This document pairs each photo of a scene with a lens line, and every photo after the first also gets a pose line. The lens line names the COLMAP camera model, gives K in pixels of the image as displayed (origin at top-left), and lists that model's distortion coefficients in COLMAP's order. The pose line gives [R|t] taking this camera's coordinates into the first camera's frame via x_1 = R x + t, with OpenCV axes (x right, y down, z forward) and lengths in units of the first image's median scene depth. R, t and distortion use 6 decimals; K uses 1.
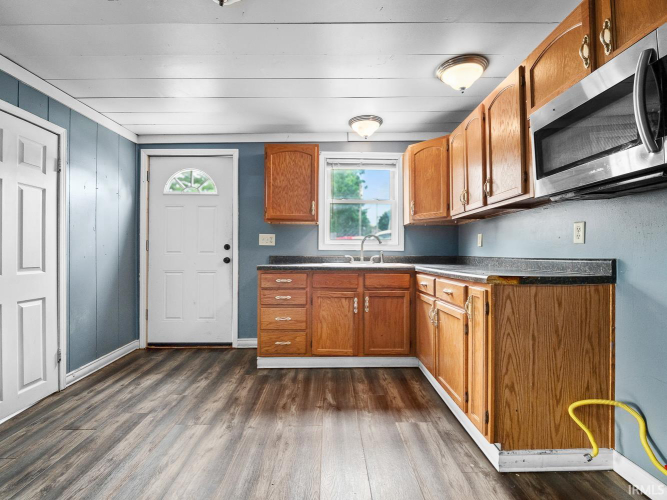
lens RADIAL K [[330.2, 0, 329.5], [0, 330.2, 247.6], [0, 0, 1]] dist [0.000811, -0.006929]
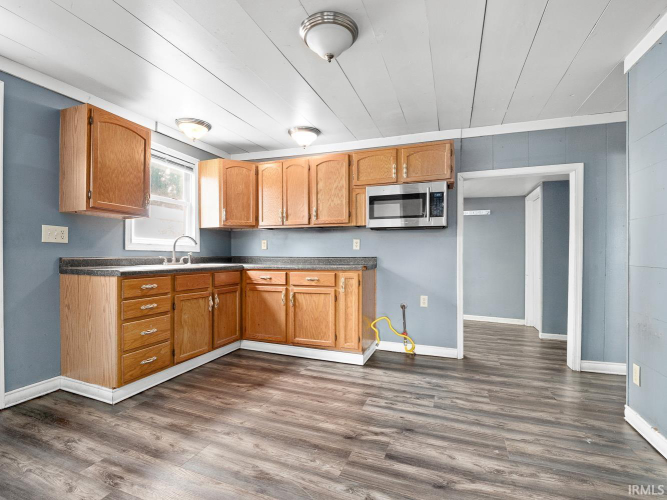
lens RADIAL K [[333.7, 0, 330.8], [0, 333.7, 252.5], [0, 0, 1]] dist [0.001386, -0.001463]
pose [[0.355448, 0.005095, 0.934682, -0.773189], [-0.017046, 0.999854, 0.001032, 0.004081], [-0.934541, -0.016299, 0.355483, 0.261443]]
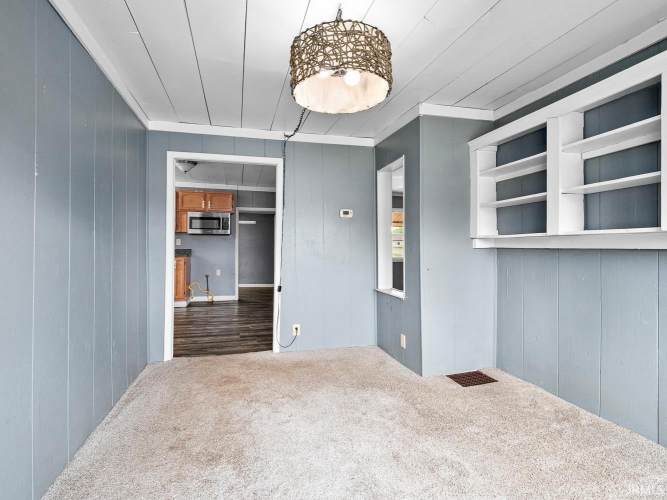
lens RADIAL K [[330.2, 0, 329.5], [0, 330.2, 247.6], [0, 0, 1]] dist [0.000811, -0.006929]
pose [[-0.278126, 0.009193, 0.960501, -1.924054], [-0.015402, 0.999783, -0.014029, 0.023236], [-0.960421, -0.018695, -0.277924, 0.271840]]
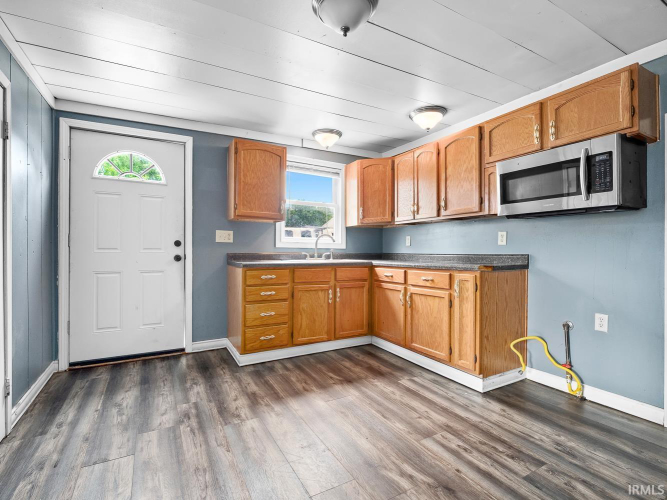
lens RADIAL K [[331.4, 0, 333.5], [0, 331.4, 250.0], [0, 0, 1]] dist [0.000520, -0.001067]
pose [[0.875116, 0.002638, 0.483905, -0.460525], [-0.009680, 0.999880, 0.012054, 0.000943], [-0.483816, -0.015233, 0.875037, -0.005055]]
